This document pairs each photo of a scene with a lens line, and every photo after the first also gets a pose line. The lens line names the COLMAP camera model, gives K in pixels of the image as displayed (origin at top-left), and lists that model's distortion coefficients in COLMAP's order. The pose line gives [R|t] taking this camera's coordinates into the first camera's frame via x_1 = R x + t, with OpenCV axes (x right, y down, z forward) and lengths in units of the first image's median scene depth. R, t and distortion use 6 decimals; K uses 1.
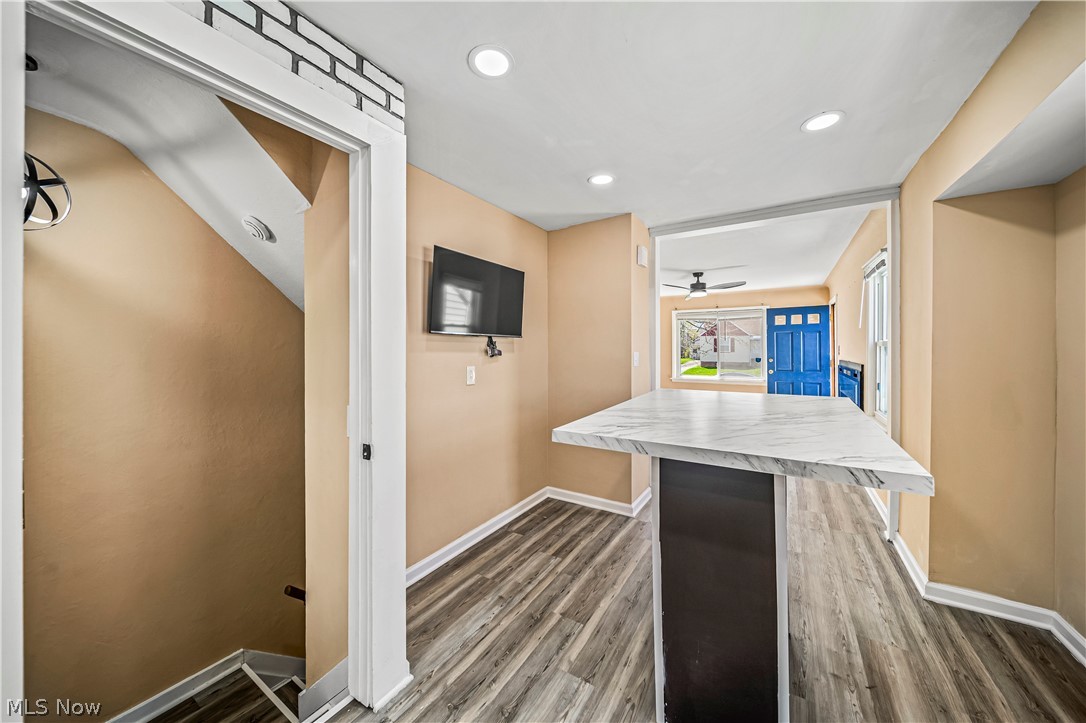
lens RADIAL K [[382.5, 0, 536.4], [0, 382.5, 345.4], [0, 0, 1]] dist [0.004627, -0.000591]
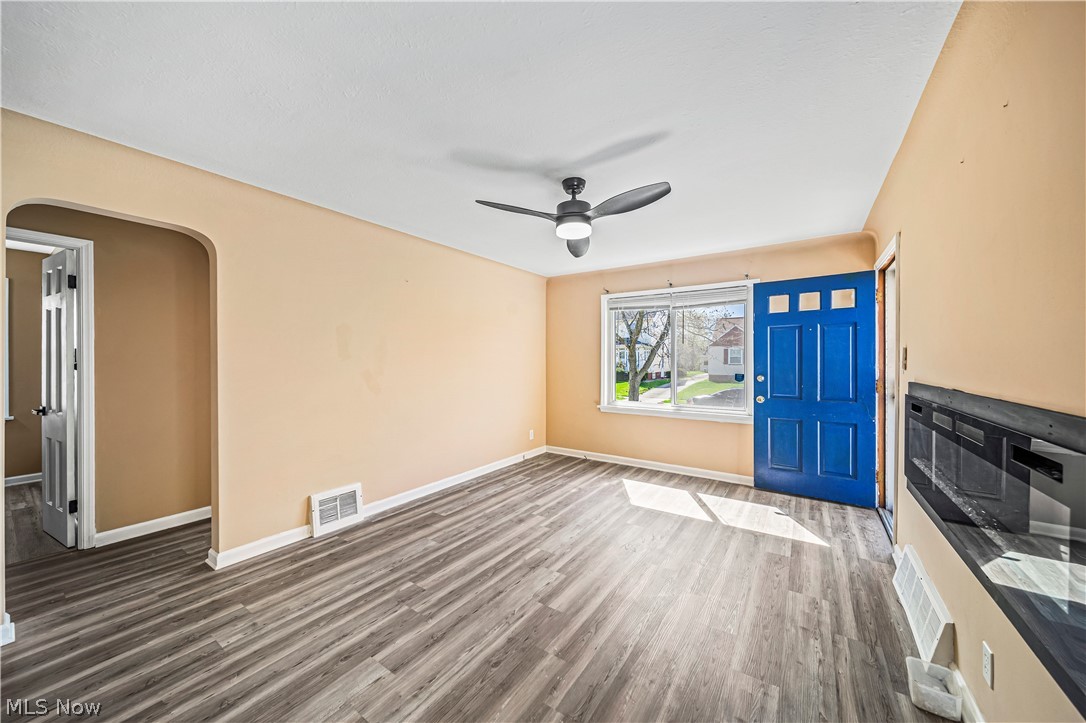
lens RADIAL K [[382.5, 0, 534.2], [0, 382.5, 359.4], [0, 0, 1]] dist [0.004627, -0.000591]
pose [[0.999732, -0.004296, -0.022753, 0.314720], [0.004689, 0.999840, 0.017246, 0.001069], [0.022676, -0.017348, 0.999592, 0.466695]]
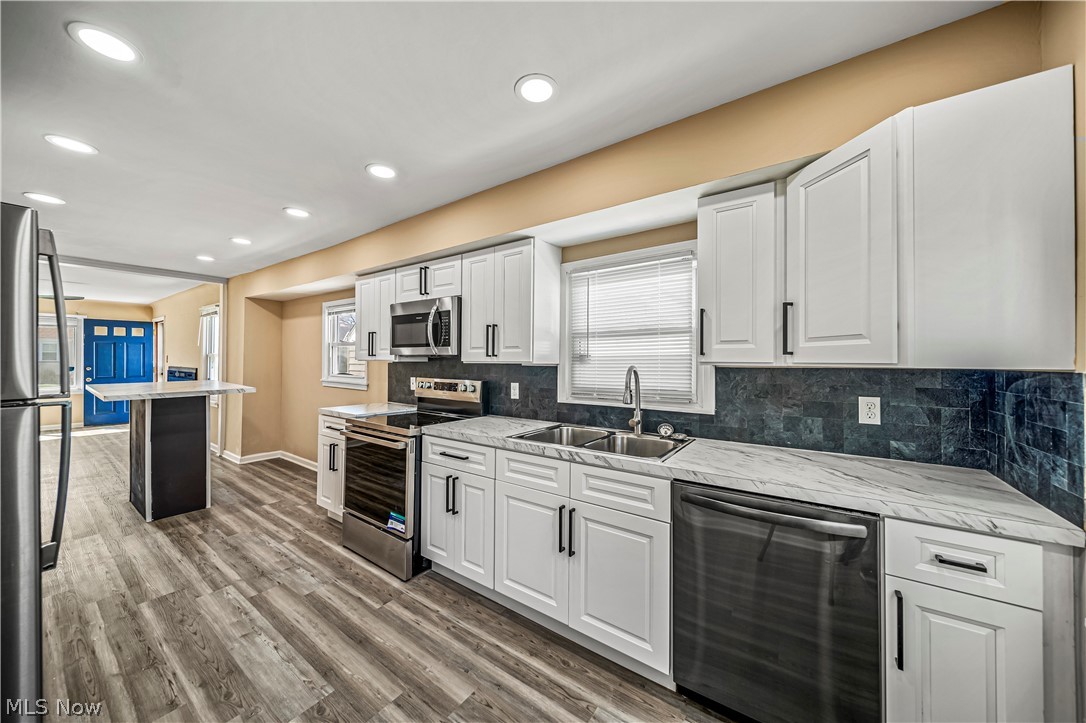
lens RADIAL K [[382.5, 0, 546.6], [0, 382.5, 357.9], [0, 0, 1]] dist [0.004627, -0.000591]
pose [[0.048994, 0.002220, 0.998797, -0.385100], [-0.013048, 0.999914, -0.001582, -0.005388], [-0.998714, -0.012954, 0.049019, -0.304555]]
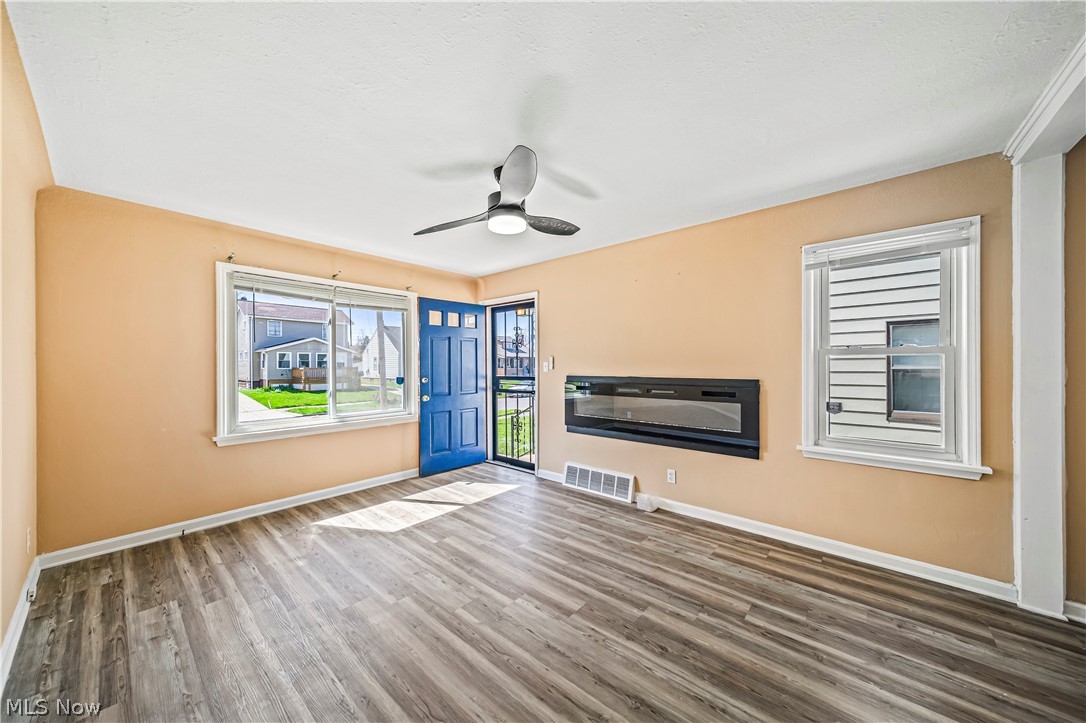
lens RADIAL K [[382.5, 0, 540.3], [0, 382.5, 362.3], [0, 0, 1]] dist [0.004627, -0.000591]
pose [[0.128004, 0.001700, 0.991772, 0.014940], [-0.013394, 0.999910, 0.000015, 0.007396], [-0.991683, -0.013286, 0.128016, 0.760414]]
